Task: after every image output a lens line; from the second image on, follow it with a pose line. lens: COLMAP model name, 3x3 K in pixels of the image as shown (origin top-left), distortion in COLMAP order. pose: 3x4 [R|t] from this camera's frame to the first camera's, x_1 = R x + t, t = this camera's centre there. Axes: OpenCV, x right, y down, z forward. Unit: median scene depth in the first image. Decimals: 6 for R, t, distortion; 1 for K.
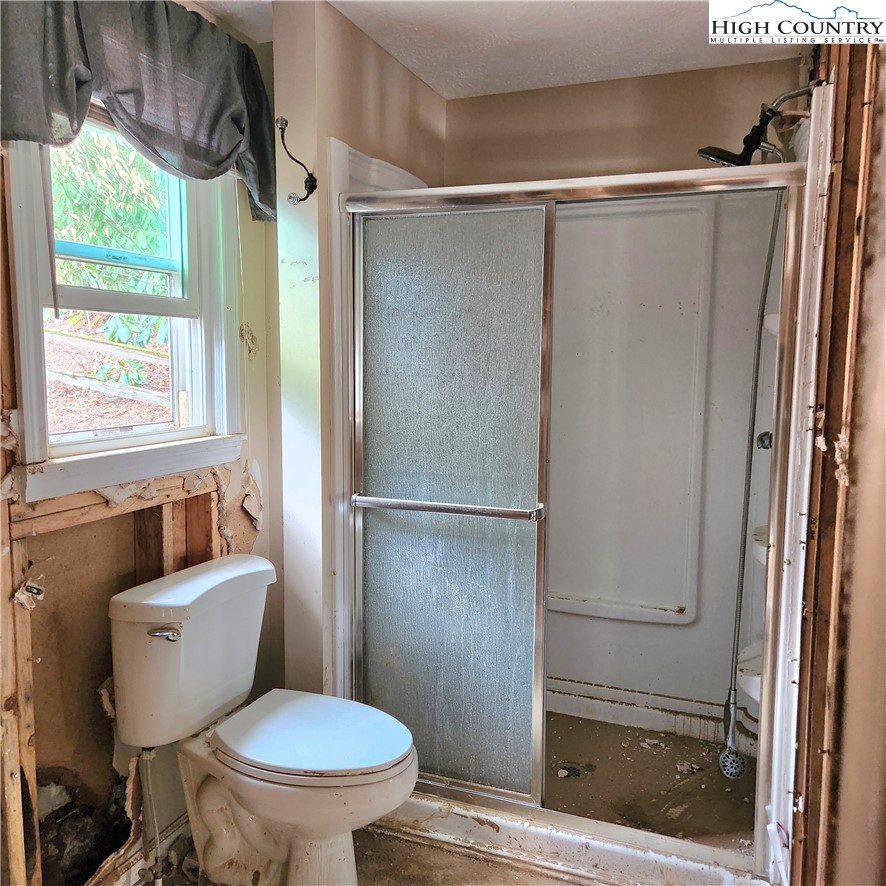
lens RADIAL K [[795.3, 0, 443.0], [0, 795.3, 443.0], [0, 0, 1]] dist [0.074289, -0.058559]
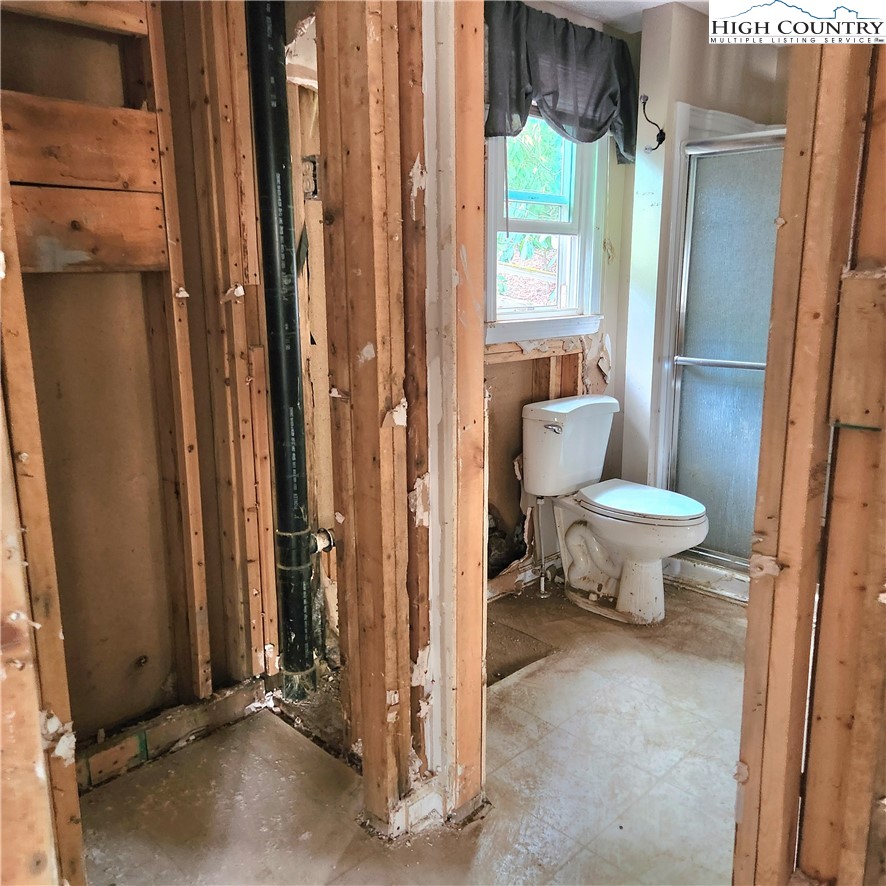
lens RADIAL K [[803.0, 0, 454.2], [0, 803.0, 441.0], [0, 0, 1]] dist [0.119183, -0.141938]
pose [[0.924172, 0.068743, -0.375740, 0.083669], [-0.032758, 0.994312, 0.101342, 0.086653], [0.380570, -0.081349, 0.921167, -0.551562]]
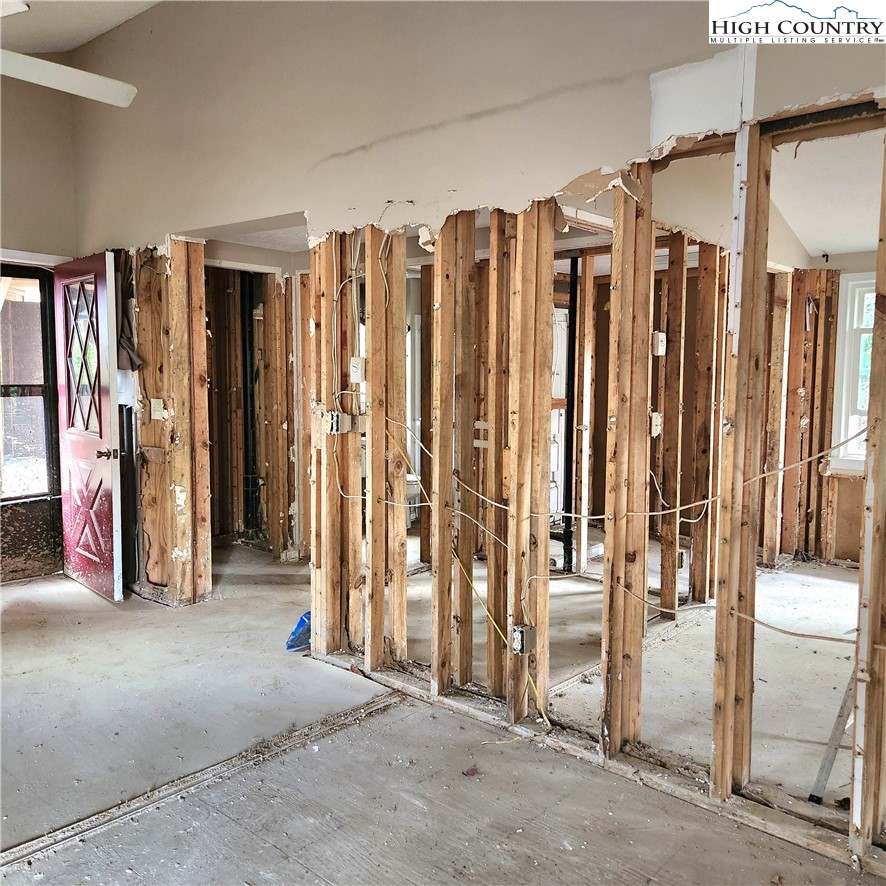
lens RADIAL K [[783.7, 0, 444.9], [0, 783.7, 440.2], [0, 0, 1]] dist [0.081651, -0.066852]
pose [[0.942279, 0.028424, -0.333621, 1.900328], [-0.037896, 0.999041, -0.021917, 0.338808], [0.332678, 0.033295, 0.942452, -3.335837]]
